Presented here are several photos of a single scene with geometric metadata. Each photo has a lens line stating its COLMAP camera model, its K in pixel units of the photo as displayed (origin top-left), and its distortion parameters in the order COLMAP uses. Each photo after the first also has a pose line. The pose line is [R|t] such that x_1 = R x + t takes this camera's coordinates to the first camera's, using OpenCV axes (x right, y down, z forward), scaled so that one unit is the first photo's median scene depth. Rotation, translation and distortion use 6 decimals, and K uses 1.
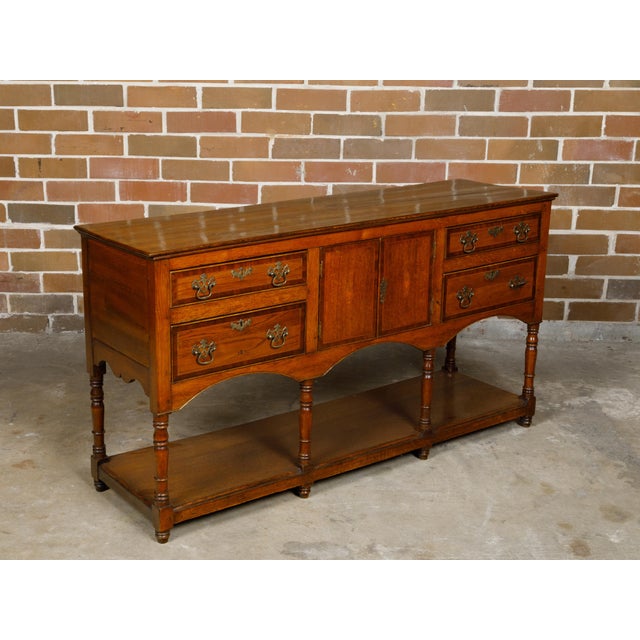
lens RADIAL K [[1033.4, 0, 268.1], [0, 1033.4, 320.8], [0, 0, 1]] dist [0.054206, 0.000000]
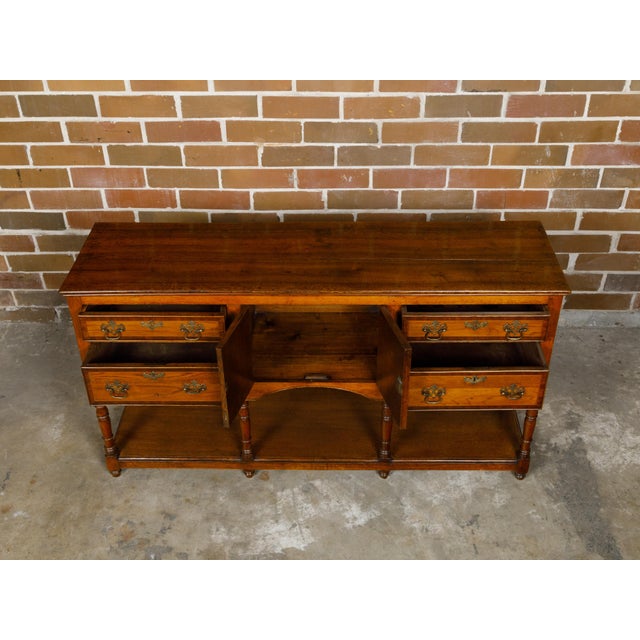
lens RADIAL K [[791.0, 0, 318.5], [0, 791.0, 324.3], [0, 0, 1]] dist [0.019358, 0.000000]
pose [[0.999739, -0.013065, -0.018758, 0.067392], [0.018592, 0.942126, 0.334742, -0.264751], [0.013299, -0.335004, 0.942123, 0.276402]]
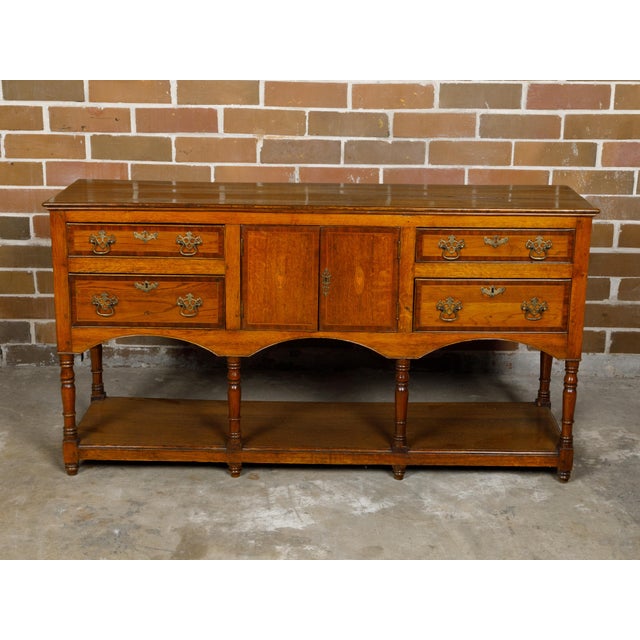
lens RADIAL K [[1100.0, 0, 318.7], [0, 1100.0, 313.2], [0, 0, 1]] dist [0.052103, 0.000000]
pose [[0.999997, 0.002349, -0.001081, 0.053337], [-0.002354, 0.999986, -0.004641, -0.029977], [0.001070, 0.004643, 0.999989, 0.097440]]
